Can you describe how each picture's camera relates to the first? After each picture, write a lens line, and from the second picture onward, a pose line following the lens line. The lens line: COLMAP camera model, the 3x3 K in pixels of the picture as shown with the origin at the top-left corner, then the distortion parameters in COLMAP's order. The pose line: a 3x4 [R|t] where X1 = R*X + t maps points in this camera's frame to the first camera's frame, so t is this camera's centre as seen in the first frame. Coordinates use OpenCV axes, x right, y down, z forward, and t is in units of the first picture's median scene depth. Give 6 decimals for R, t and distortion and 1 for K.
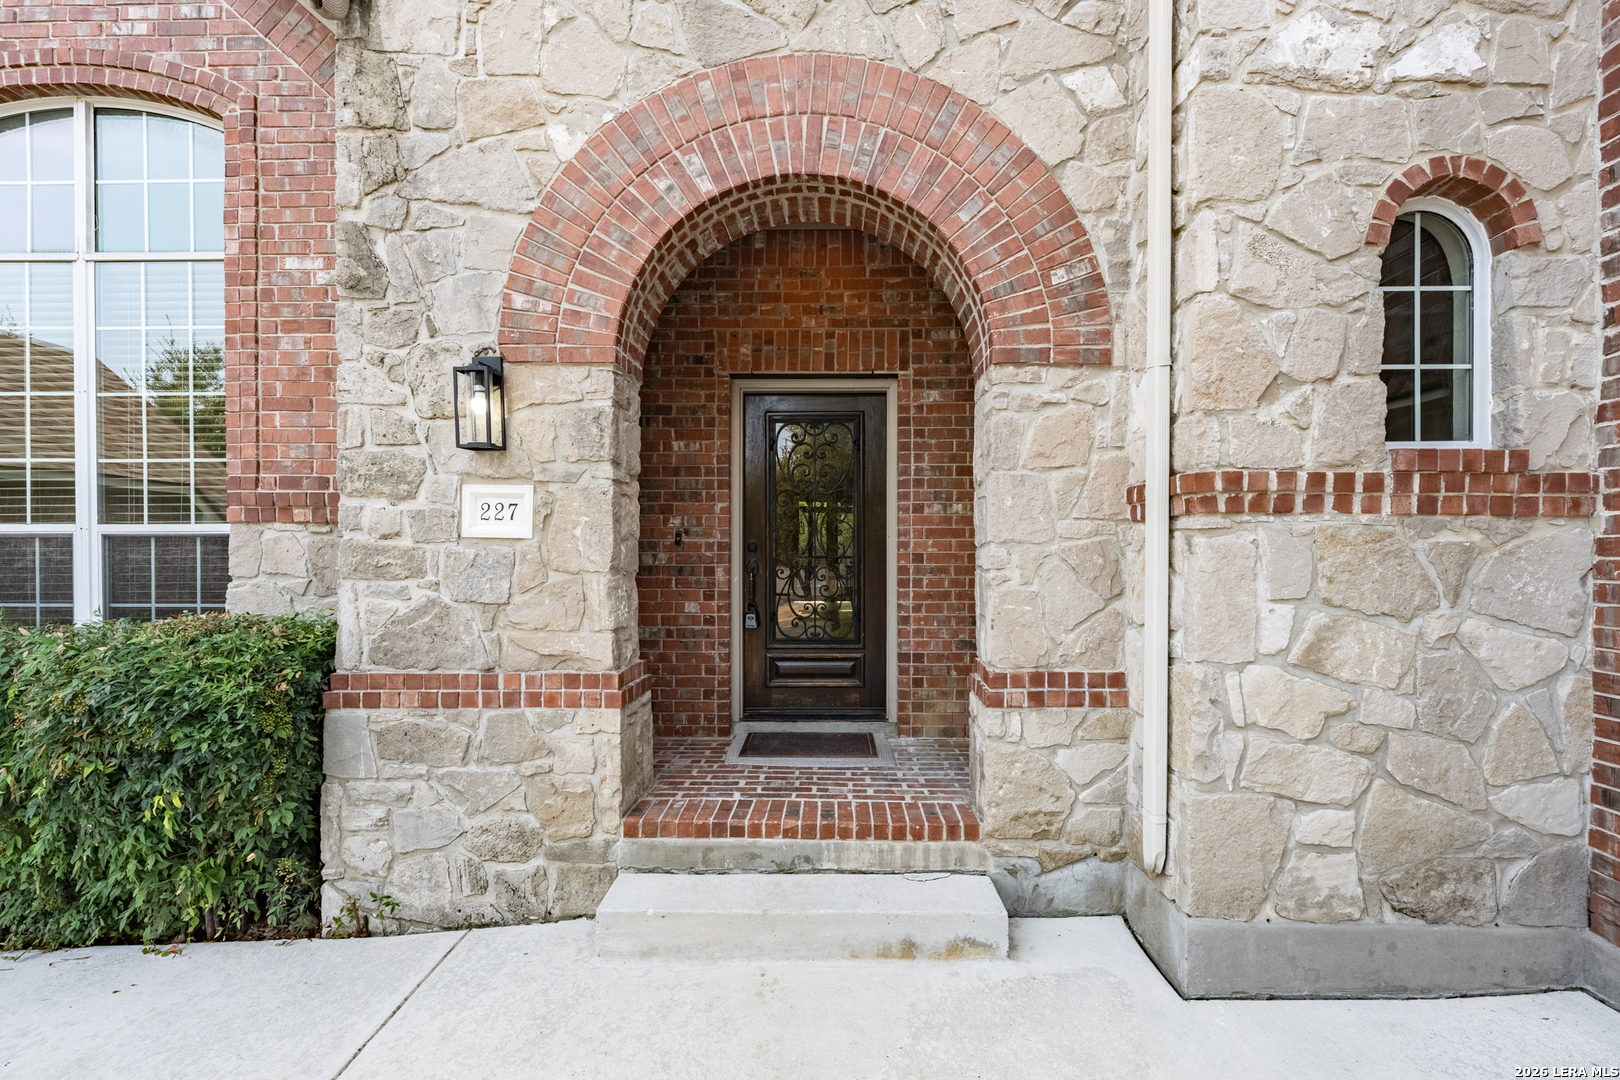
lens RADIAL K [[674.3, 0, 812.9], [0, 674.3, 564.3], [0, 0, 1]] dist [0.000287, -0.000393]
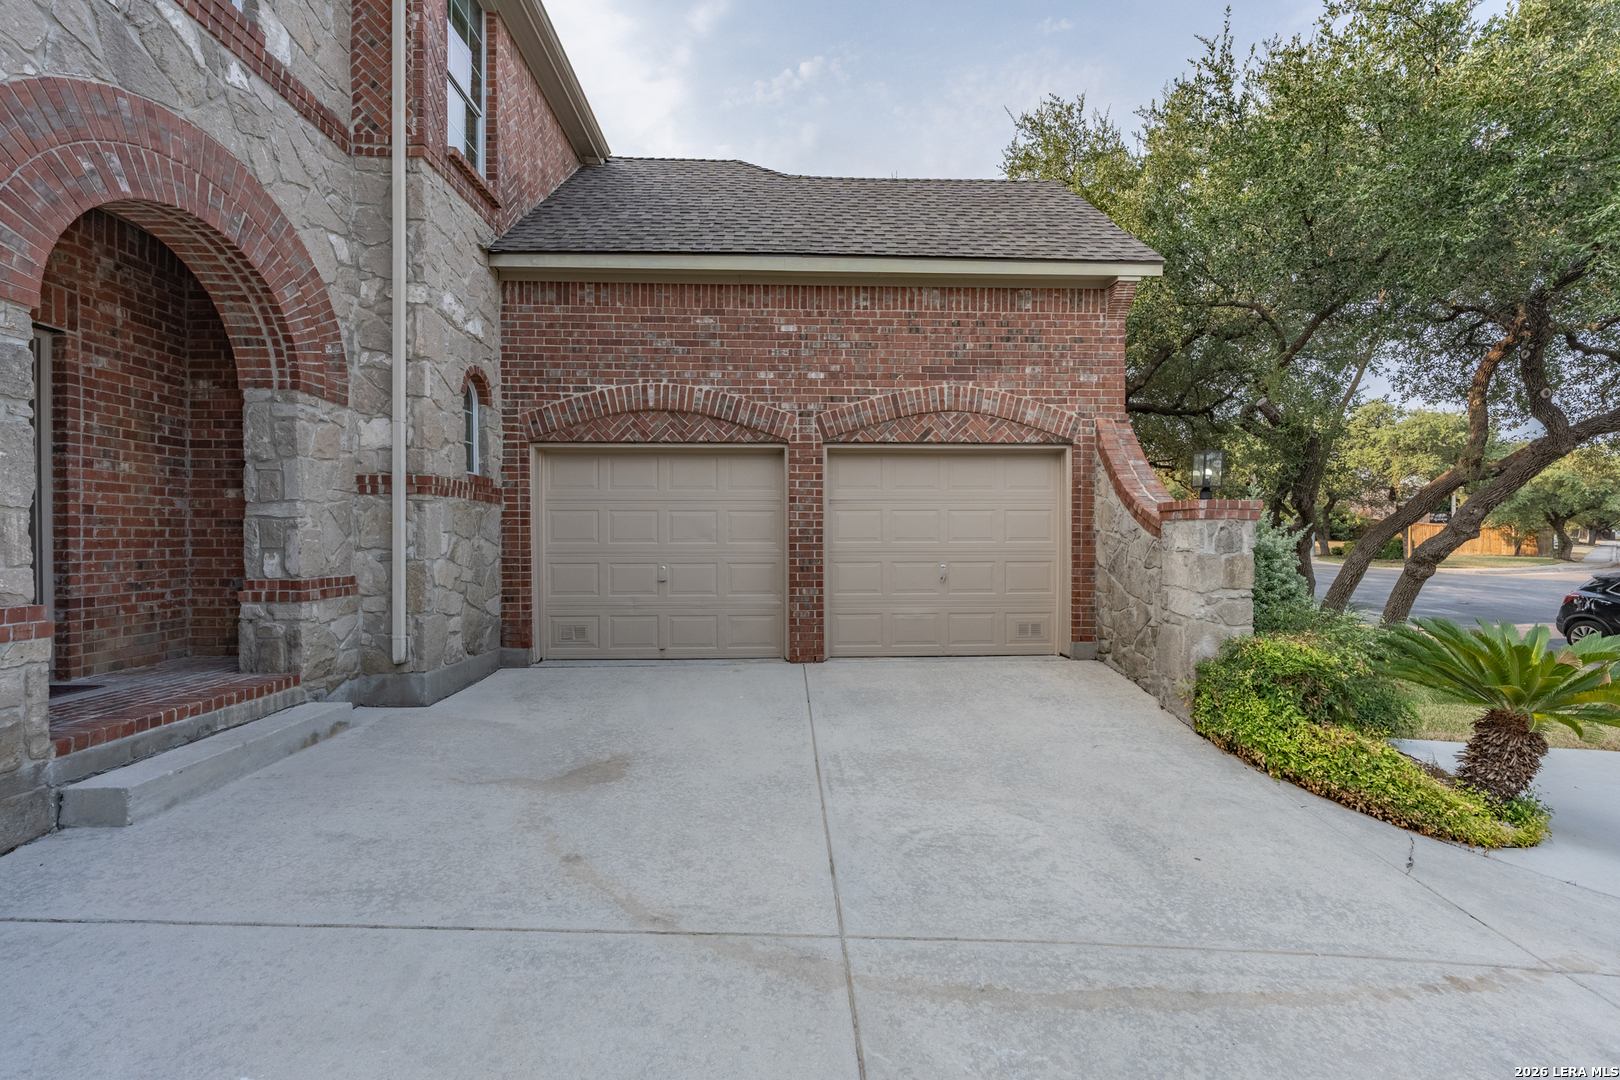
lens RADIAL K [[680.5, 0, 780.0], [0, 680.5, 546.2], [0, 0, 1]] dist [-0.000116, -0.000361]
pose [[-0.001855, -0.010786, 0.999940, -1.378741], [0.008344, 0.999907, 0.010801, 0.069874], [-0.999963, 0.008363, -0.001764, -0.150138]]
